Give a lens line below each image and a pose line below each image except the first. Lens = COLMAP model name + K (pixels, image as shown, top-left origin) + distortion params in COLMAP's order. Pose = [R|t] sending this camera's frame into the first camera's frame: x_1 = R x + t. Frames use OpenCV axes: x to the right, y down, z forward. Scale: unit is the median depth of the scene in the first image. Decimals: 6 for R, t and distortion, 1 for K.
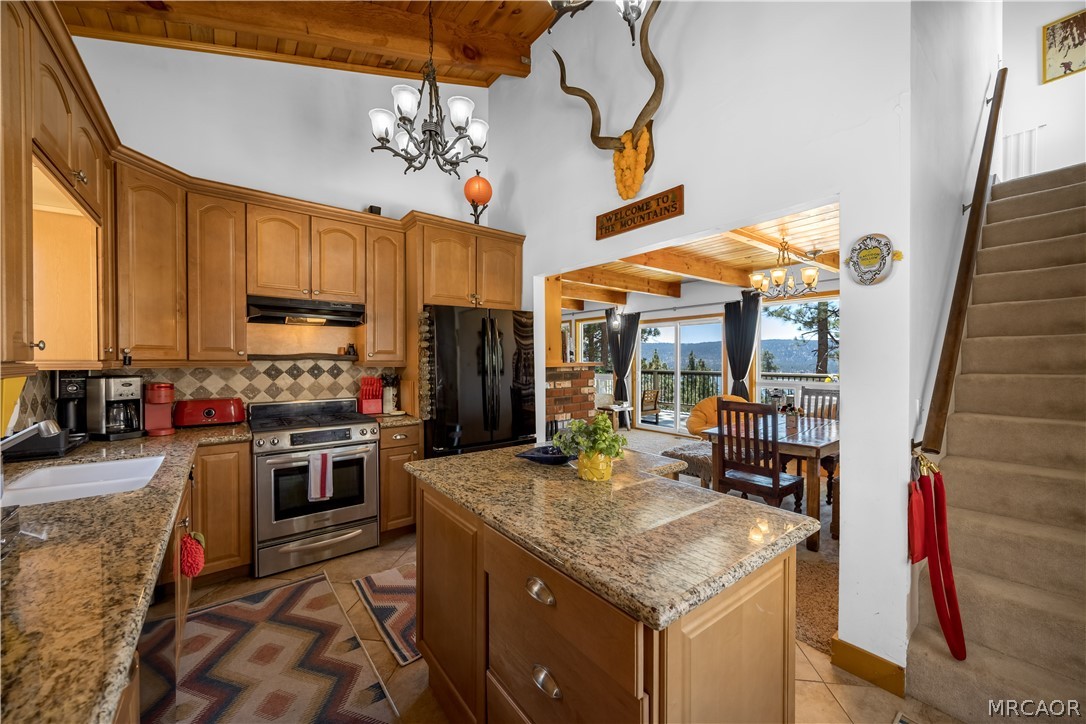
lens RADIAL K [[411.1, 0, 532.5], [0, 411.1, 358.4], [0, 0, 1]] dist [-0.002376, 0.000129]
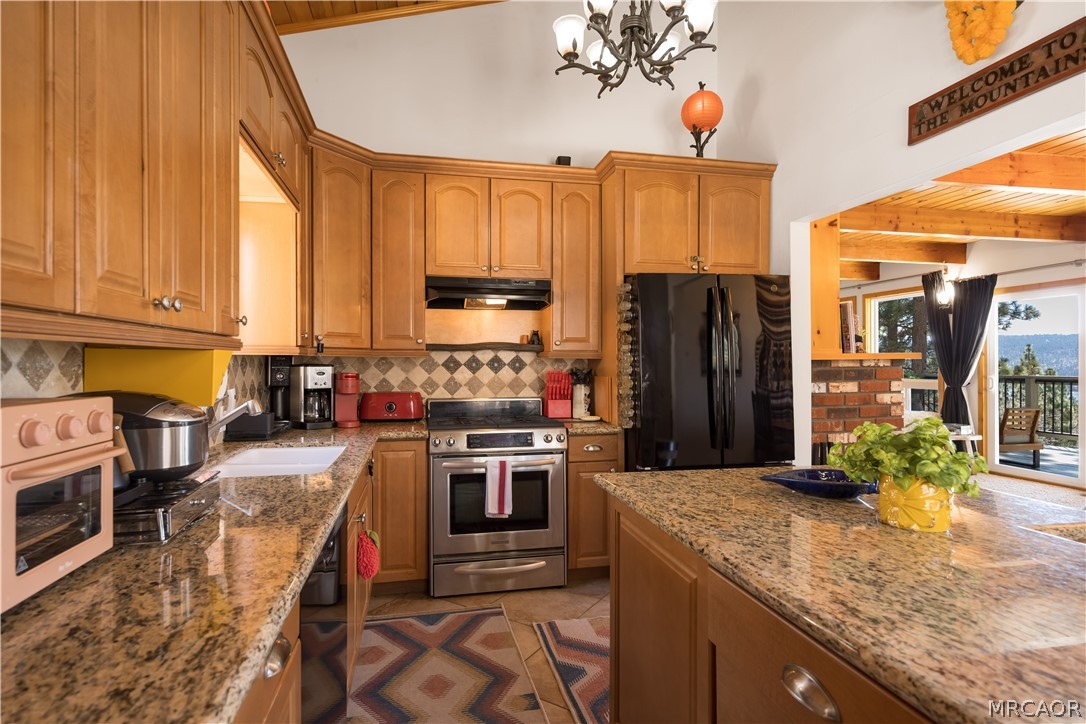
lens RADIAL K [[547.3, 0, 518.8], [0, 547.3, 366.0], [0, 0, 1]] dist [0.006774, 0.000711]
pose [[0.897889, 0.000113, -0.440222, -0.002541], [0.004264, 0.999951, 0.008955, 0.032047], [0.440201, -0.009918, 0.897844, 0.041390]]
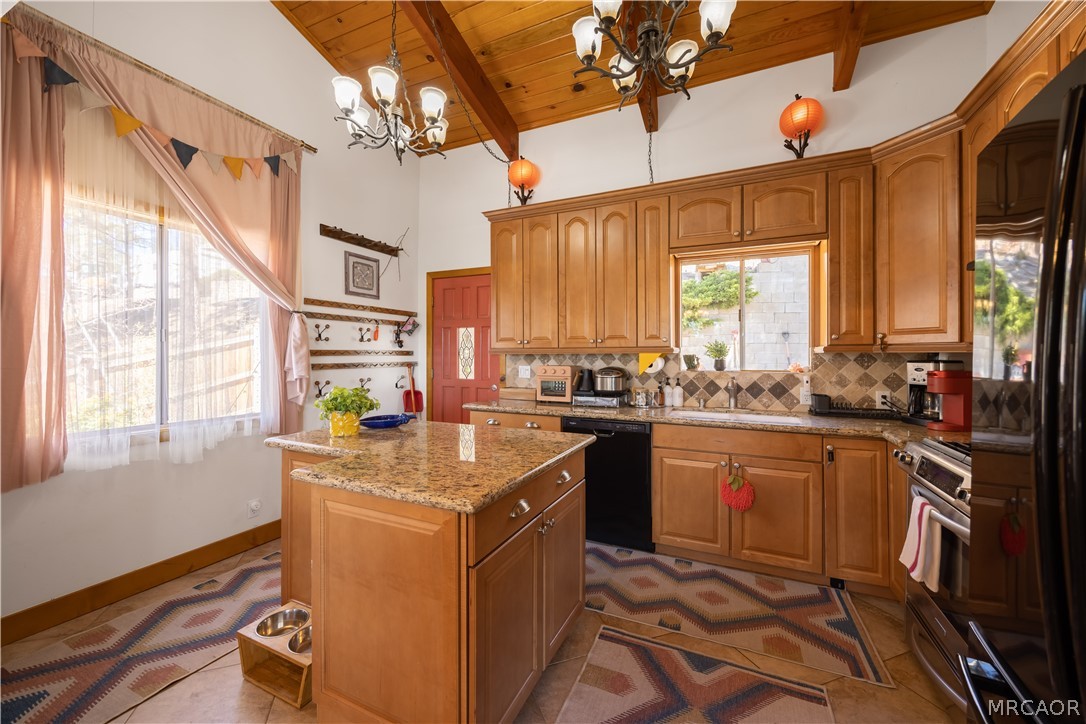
lens RADIAL K [[411.1, 0, 532.5], [0, 411.1, 358.4], [0, 0, 1]] dist [-0.002376, 0.000129]
pose [[-0.890595, 0.000867, -0.454796, 0.175243], [0.001194, 0.999999, -0.000432, 0.035469], [0.454796, -0.000927, -0.890595, 1.020046]]
